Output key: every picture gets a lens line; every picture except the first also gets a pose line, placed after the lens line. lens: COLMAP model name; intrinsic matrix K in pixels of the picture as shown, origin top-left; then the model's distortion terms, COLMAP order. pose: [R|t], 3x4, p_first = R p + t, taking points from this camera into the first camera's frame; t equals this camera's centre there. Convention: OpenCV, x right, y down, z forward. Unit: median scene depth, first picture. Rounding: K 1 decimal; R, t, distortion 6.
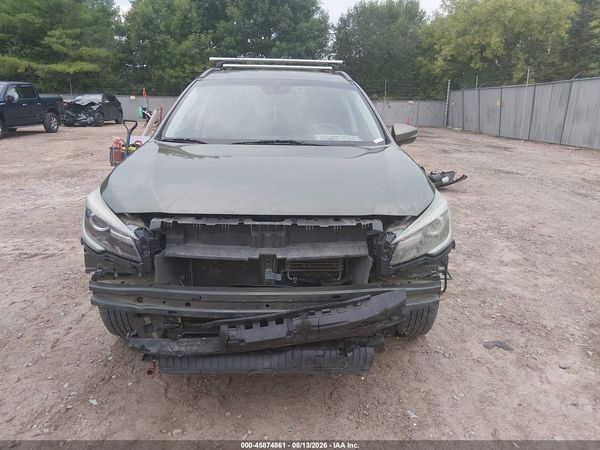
lens RADIAL K [[451.9, 0, 298.4], [0, 451.9, 223.6], [0, 0, 1]] dist [0.078993, -0.124835]
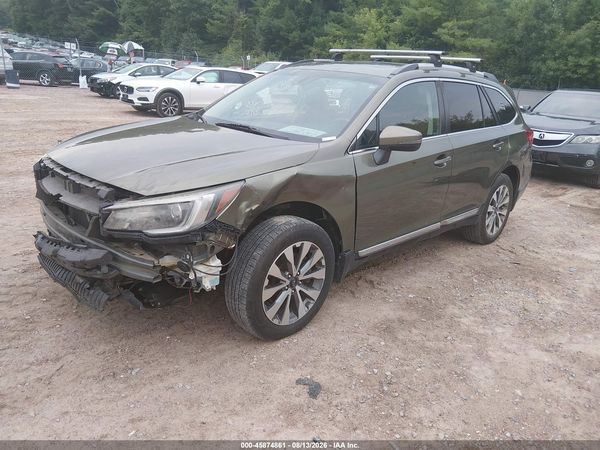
lens RADIAL K [[451.9, 0, 298.4], [0, 451.9, 223.6], [0, 0, 1]] dist [0.078993, -0.124835]
pose [[0.687717, 0.260661, -0.677570, 0.823008], [-0.248112, 0.961510, 0.118065, -0.112241], [0.682265, 0.086918, 0.725920, 0.296991]]
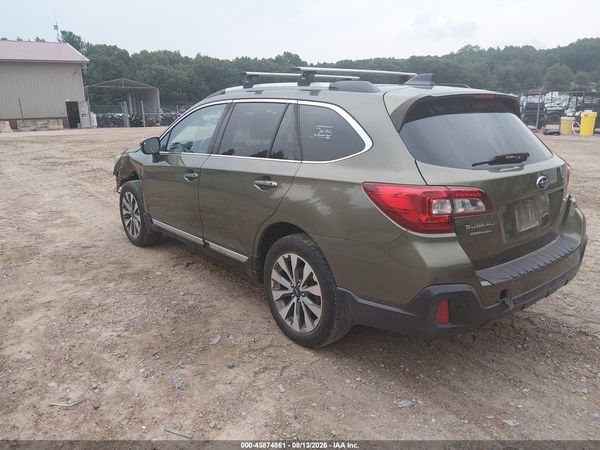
lens RADIAL K [[451.9, 0, 298.4], [0, 451.9, 223.6], [0, 0, 1]] dist [0.078993, -0.124835]
pose [[-0.779402, 0.151435, -0.607947, 0.794566], [-0.162413, 0.888344, 0.429497, -0.679092], [0.605107, 0.433489, -0.667782, 2.424347]]
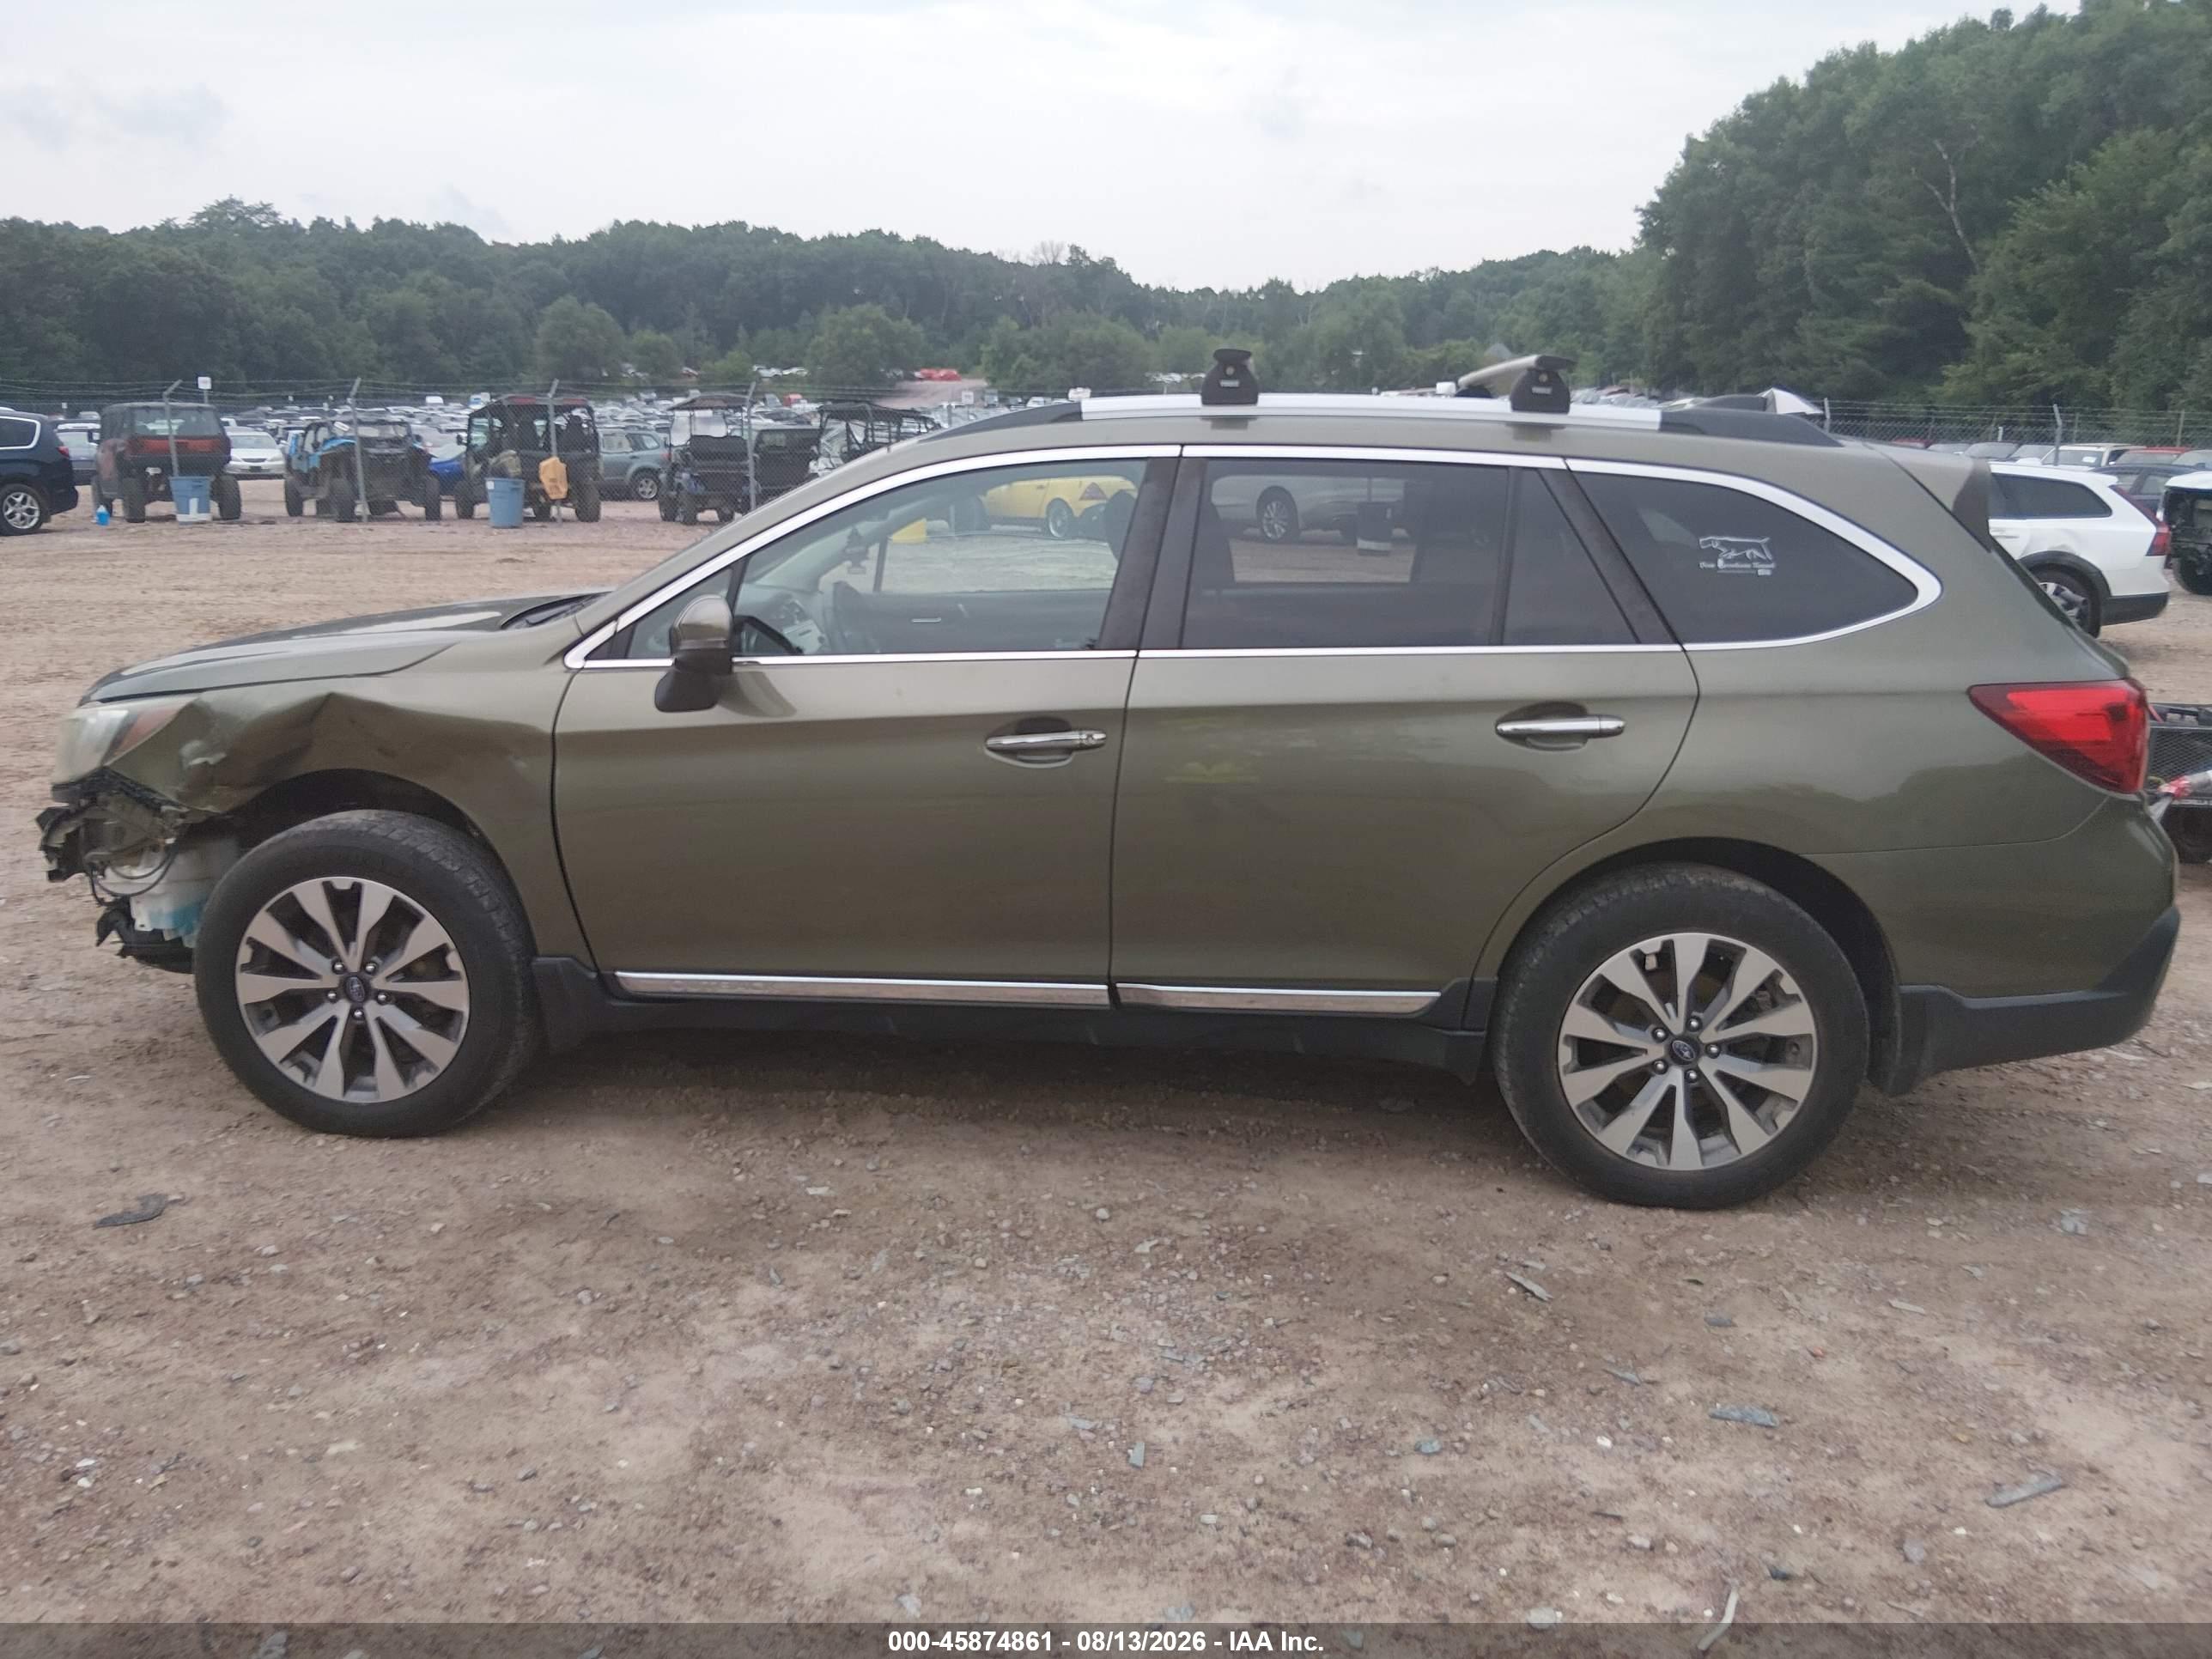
lens RADIAL K [[1651.9, 0, 1103.4], [0, 1651.9, 839.8], [0, 0, 1]] dist [0.077719, -0.152701]
pose [[-0.093255, 0.218218, -0.971434, 1.347162], [-0.277658, 0.931278, 0.235852, -0.430437], [0.956143, 0.291721, -0.026256, 1.453569]]
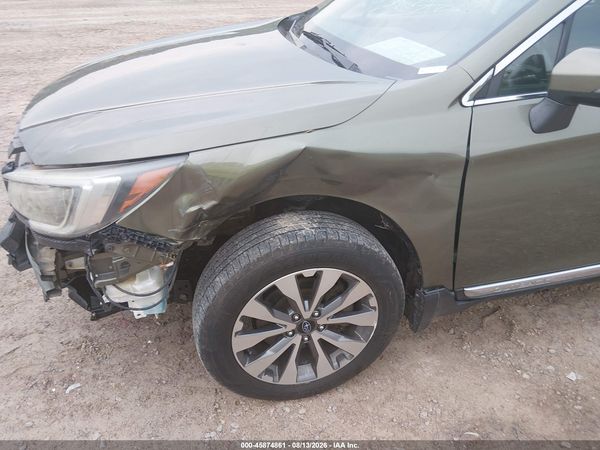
lens RADIAL K [[451.9, 0, 298.4], [0, 451.9, 223.6], [0, 0, 1]] dist [0.078993, -0.124835]
pose [[0.238181, 0.496509, -0.834715, 0.622922], [-0.266763, 0.859838, 0.435335, -0.220686], [0.933867, 0.118982, 0.337247, 0.741081]]
